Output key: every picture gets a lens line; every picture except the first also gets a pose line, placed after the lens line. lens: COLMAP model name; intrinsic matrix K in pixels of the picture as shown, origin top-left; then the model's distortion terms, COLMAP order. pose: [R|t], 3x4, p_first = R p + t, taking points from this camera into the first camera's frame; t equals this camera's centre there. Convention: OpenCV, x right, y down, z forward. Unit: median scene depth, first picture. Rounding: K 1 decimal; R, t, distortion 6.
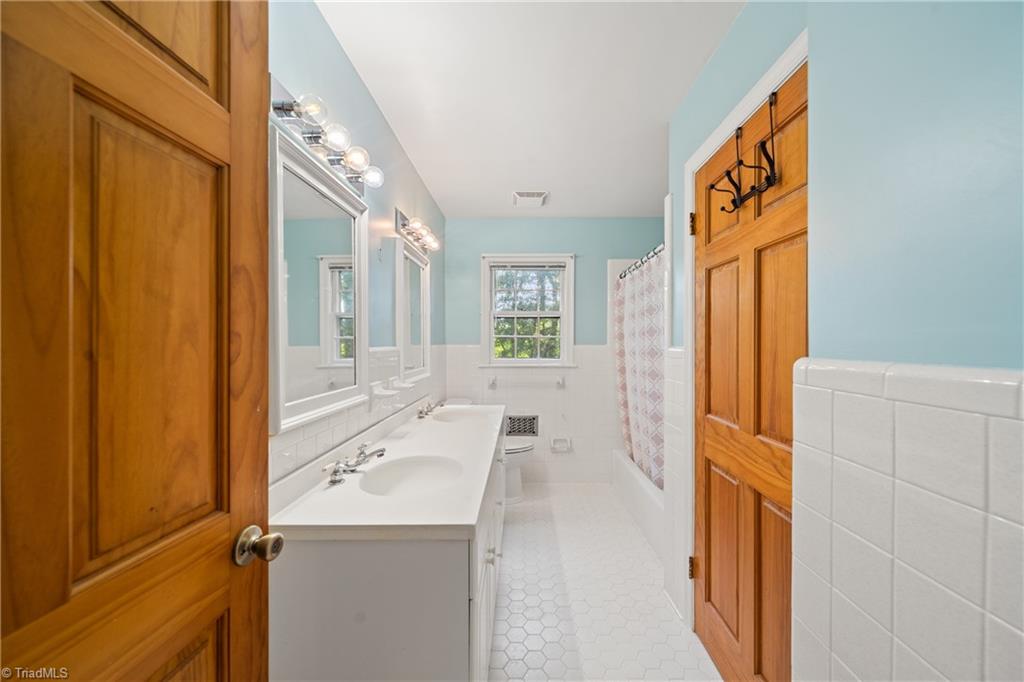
lens RADIAL K [[390.1, 0, 512.9], [0, 390.1, 339.2], [0, 0, 1]] dist [-0.000139, -0.000271]
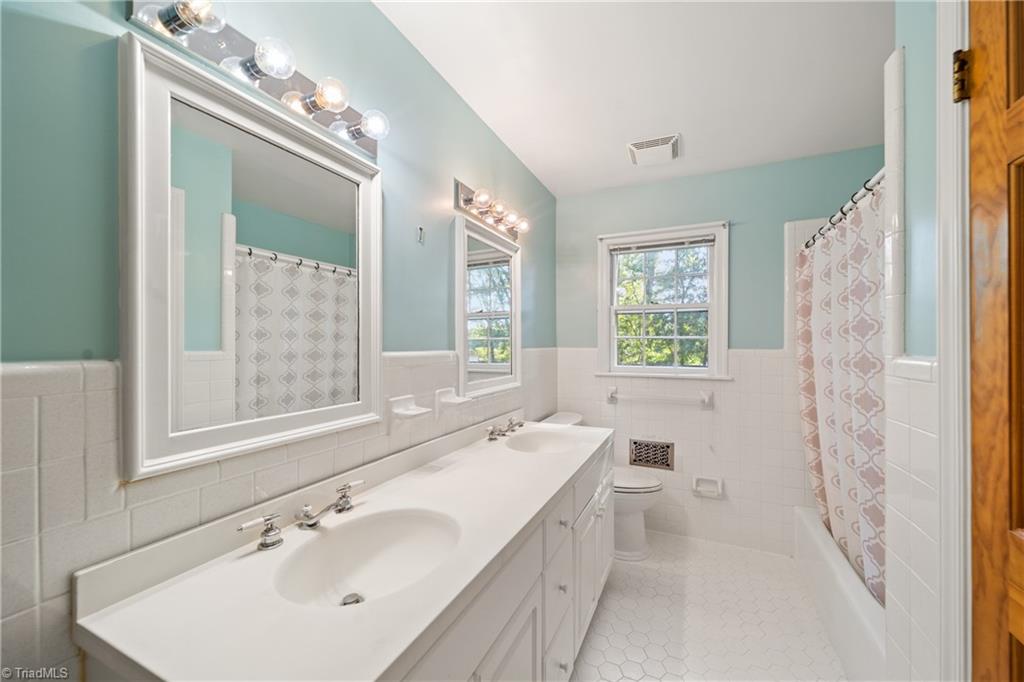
lens RADIAL K [[390.1, 0, 512.9], [0, 390.1, 339.2], [0, 0, 1]] dist [-0.000139, -0.000271]
pose [[0.915013, -0.003728, -0.403408, 0.095819], [0.001764, 0.999985, -0.005239, 0.000105], [0.403421, 0.004082, 0.915005, 0.217806]]
